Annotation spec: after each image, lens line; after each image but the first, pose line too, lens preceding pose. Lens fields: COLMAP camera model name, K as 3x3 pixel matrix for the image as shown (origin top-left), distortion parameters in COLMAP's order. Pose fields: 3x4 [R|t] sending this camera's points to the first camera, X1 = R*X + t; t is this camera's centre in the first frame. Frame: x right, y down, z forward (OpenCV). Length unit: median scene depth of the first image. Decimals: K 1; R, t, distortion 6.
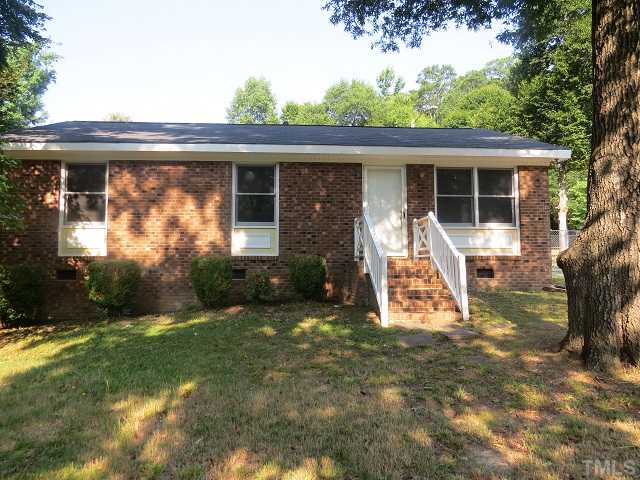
lens RADIAL K [[447.0, 0, 320.0], [0, 447.0, 240.0], [0, 0, 1]] dist [-0.030129, 0.000565]
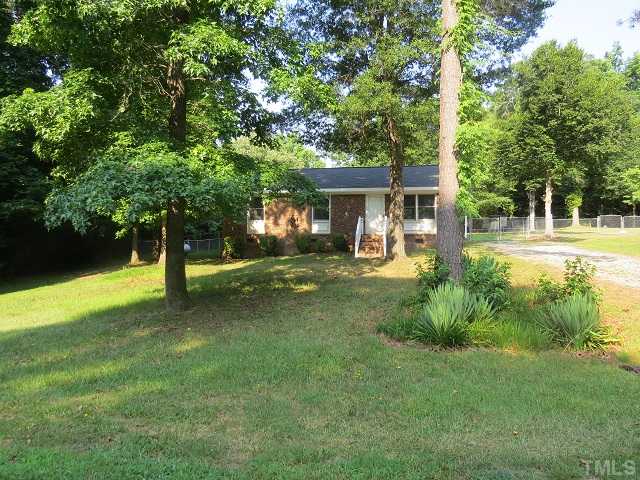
lens RADIAL K [[447.0, 0, 320.0], [0, 447.0, 240.0], [0, 0, 1]] dist [-0.030129, 0.000565]
pose [[0.961549, 0.004393, -0.274598, 0.523512], [0.010298, 0.998592, 0.052035, -0.058471], [0.274440, -0.052862, 0.960150, -1.367495]]
